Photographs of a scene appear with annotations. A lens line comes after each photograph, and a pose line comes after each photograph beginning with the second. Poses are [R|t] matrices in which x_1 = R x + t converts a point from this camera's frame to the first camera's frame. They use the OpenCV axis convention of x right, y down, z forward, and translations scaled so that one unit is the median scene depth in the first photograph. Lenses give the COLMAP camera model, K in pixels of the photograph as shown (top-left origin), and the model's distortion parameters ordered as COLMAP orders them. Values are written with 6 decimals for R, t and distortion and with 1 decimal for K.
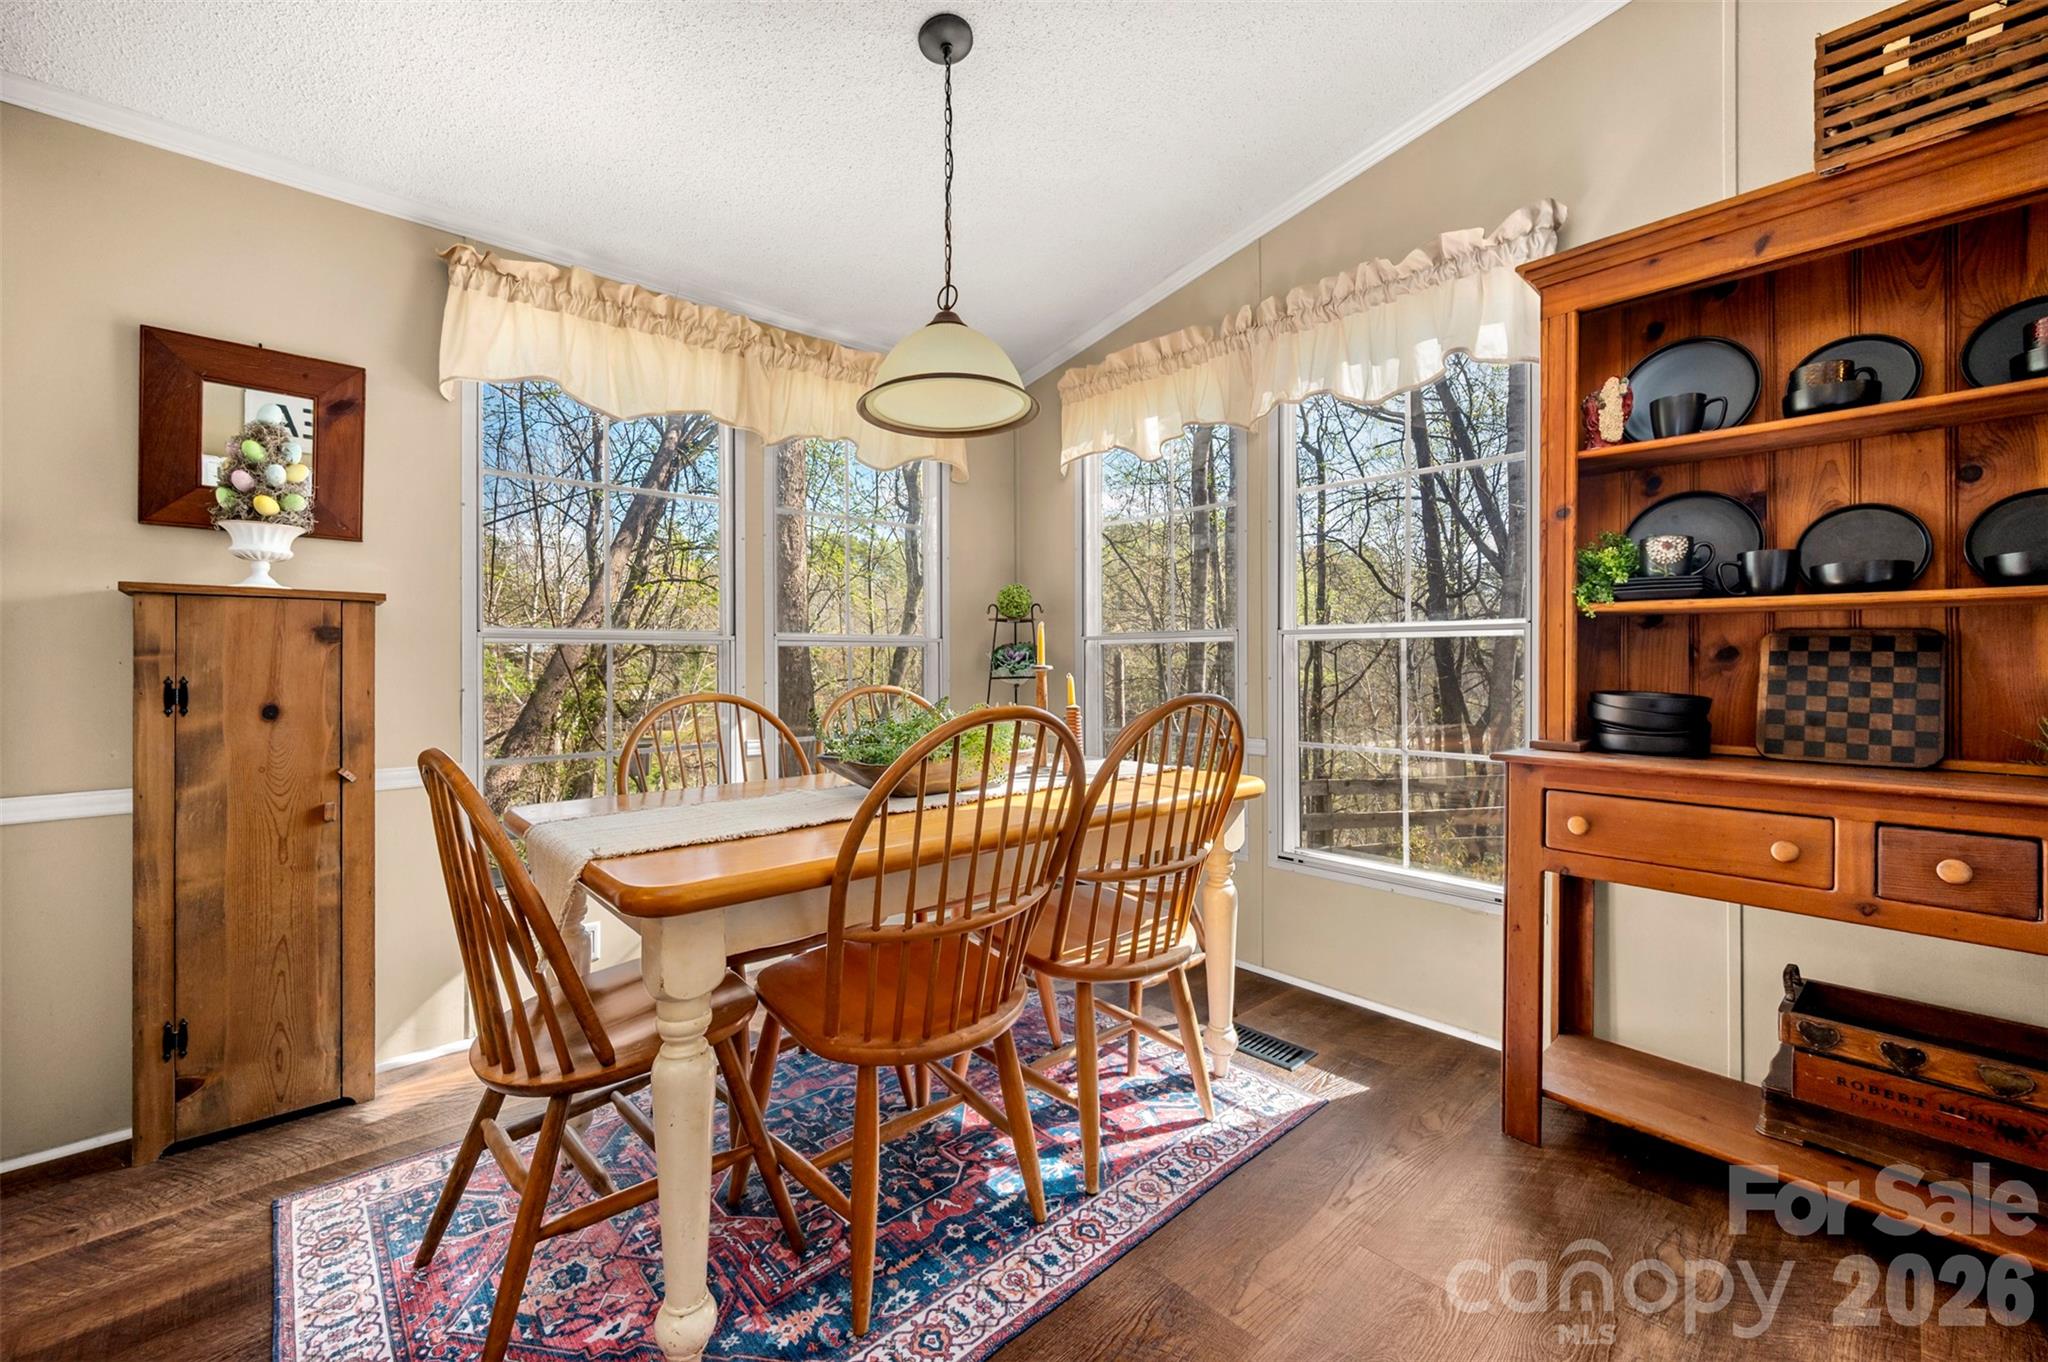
lens RADIAL K [[809.3, 0, 1022.9], [0, 809.3, 661.9], [0, 0, 1]] dist [-0.002166, -0.000048]
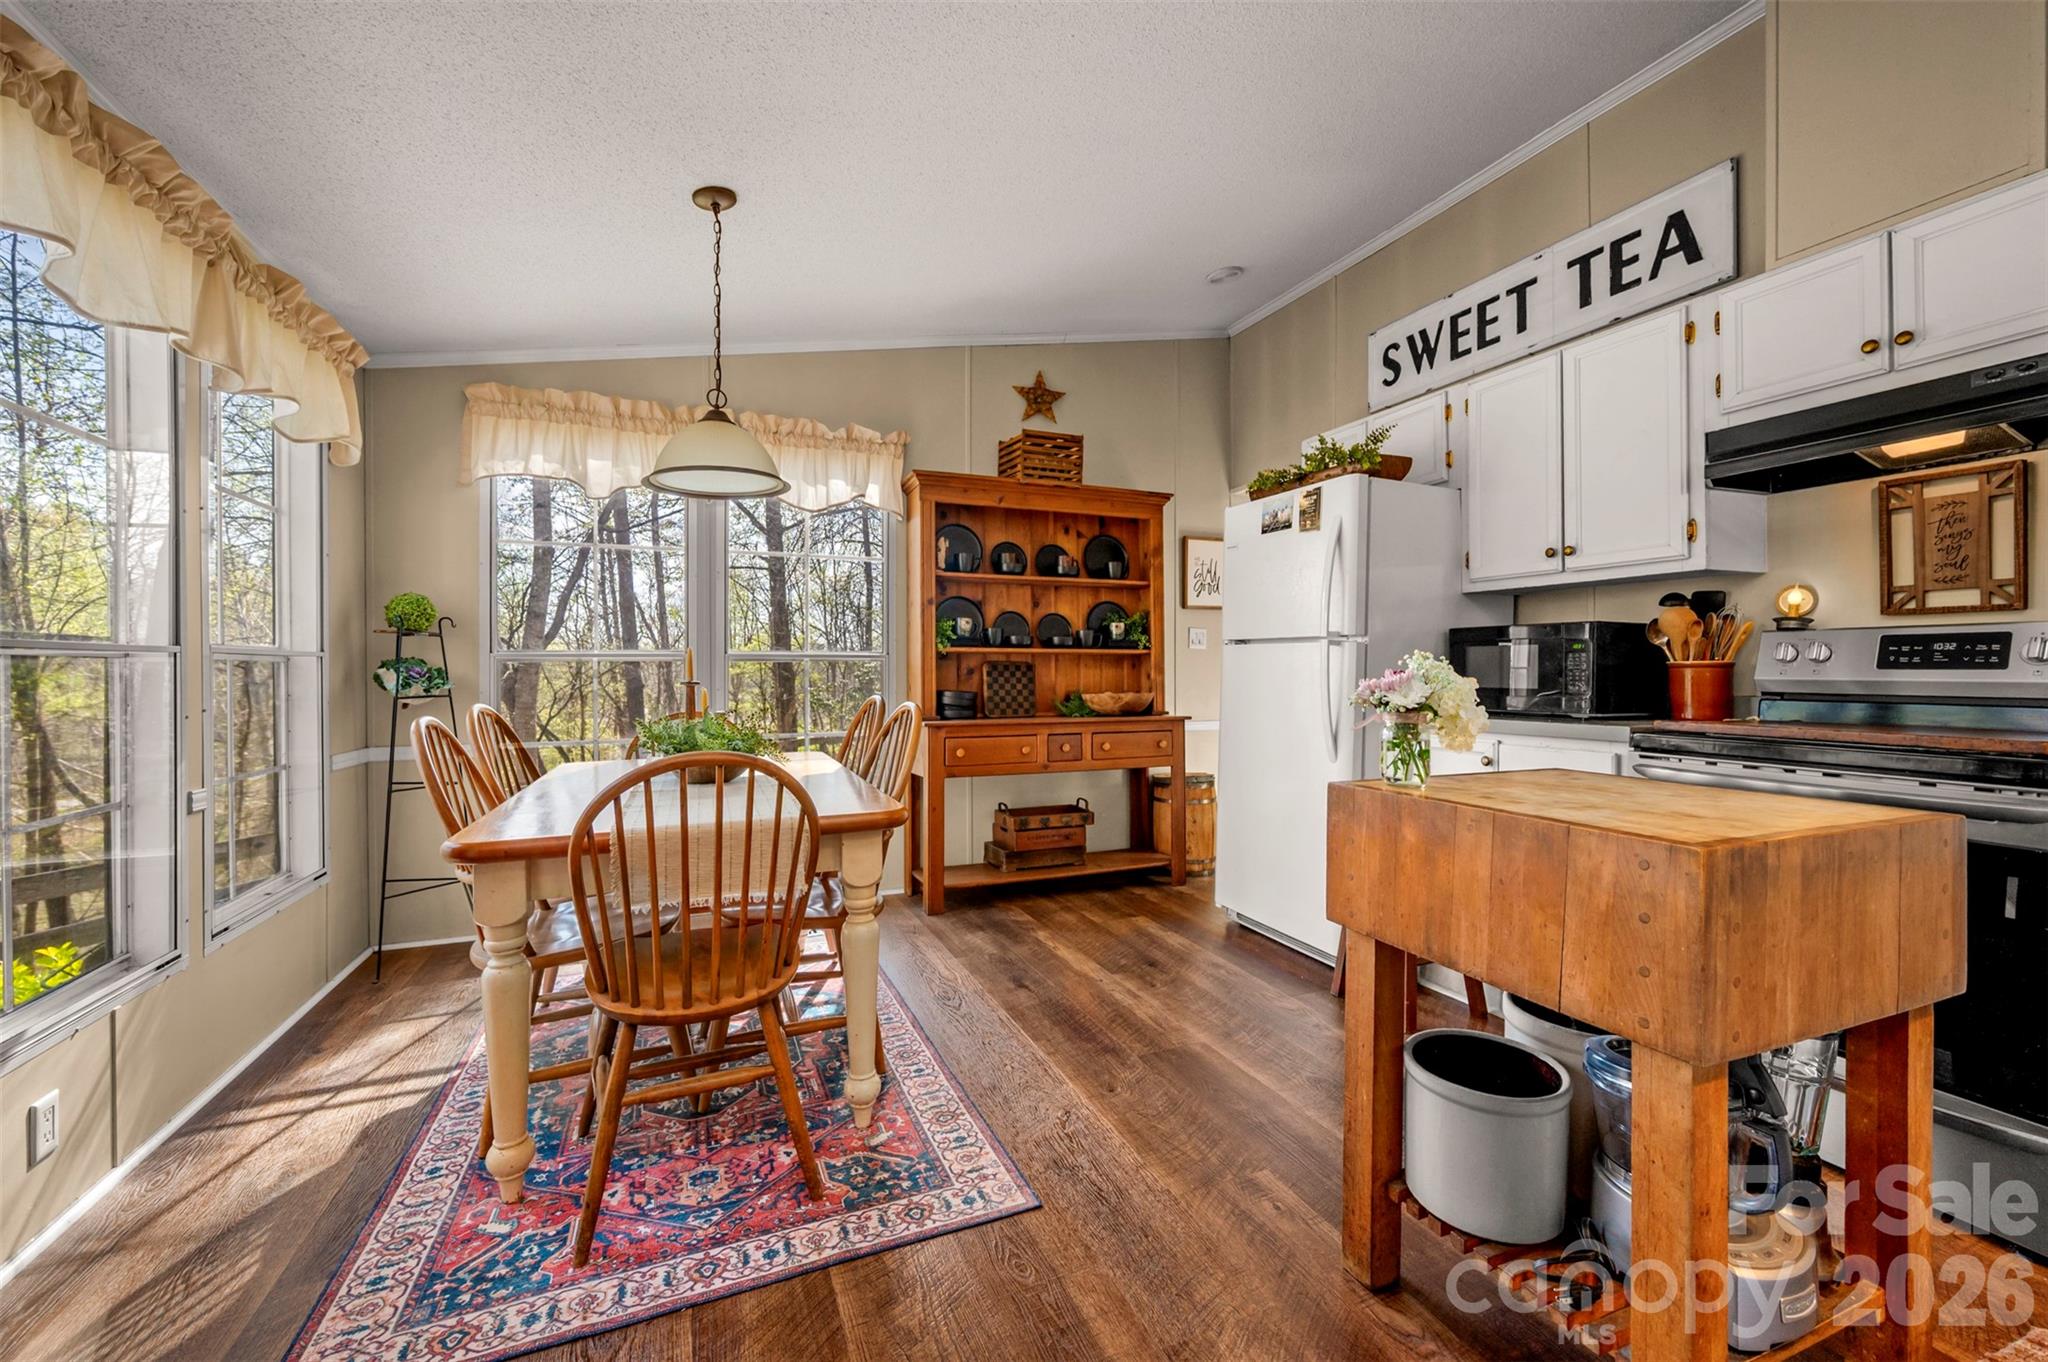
lens RADIAL K [[809.3, 0, 1023.9], [0, 809.3, 681.4], [0, 0, 1]] dist [-0.002166, -0.000048]
pose [[0.357410, -0.012052, 0.933870, -1.224576], [0.006150, 0.999925, 0.010551, -0.007211], [-0.933927, 0.001972, 0.357457, 0.079765]]
